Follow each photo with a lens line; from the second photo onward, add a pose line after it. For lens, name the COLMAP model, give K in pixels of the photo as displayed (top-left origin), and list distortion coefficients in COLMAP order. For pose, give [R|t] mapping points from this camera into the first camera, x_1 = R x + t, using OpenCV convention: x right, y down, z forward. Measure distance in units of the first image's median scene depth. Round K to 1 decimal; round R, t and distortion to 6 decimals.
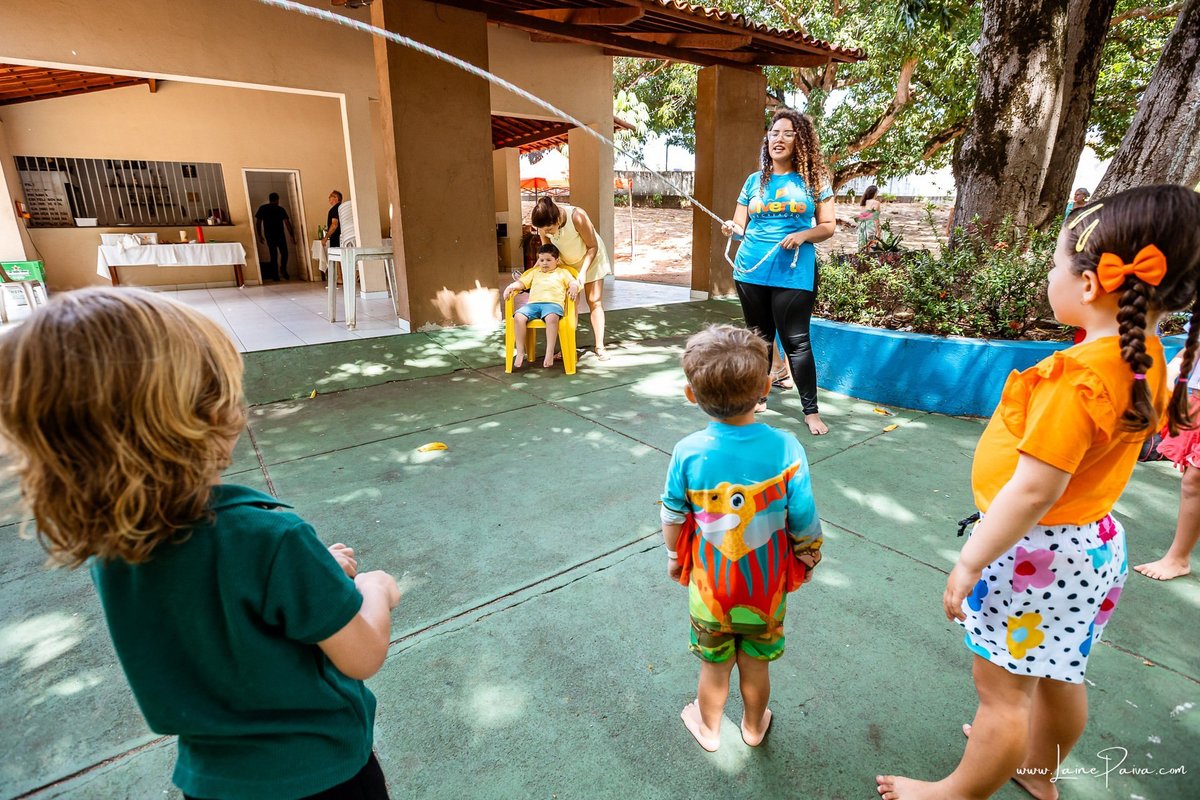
lens RADIAL K [[582.8, 0, 600.1], [0, 582.8, 395.9], [0, 0, 1]] dist [-0.029542, 0.006358]
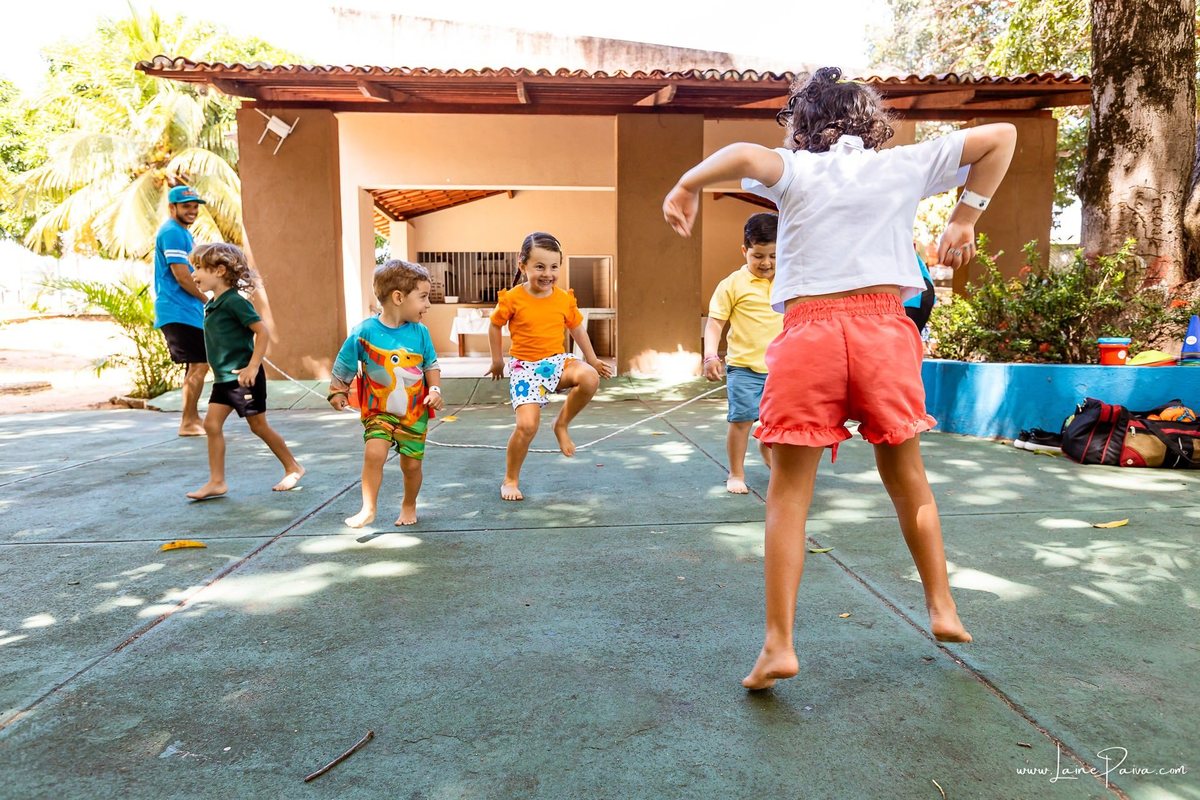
lens RADIAL K [[724.4, 0, 597.6], [0, 724.4, 399.4], [0, 0, 1]] dist [0.005400, -0.006640]
pose [[0.844585, 0.056122, -0.532472, 0.377118], [-0.150093, 0.979434, -0.134840, 0.125243], [0.513953, 0.193804, 0.835639, -0.209754]]
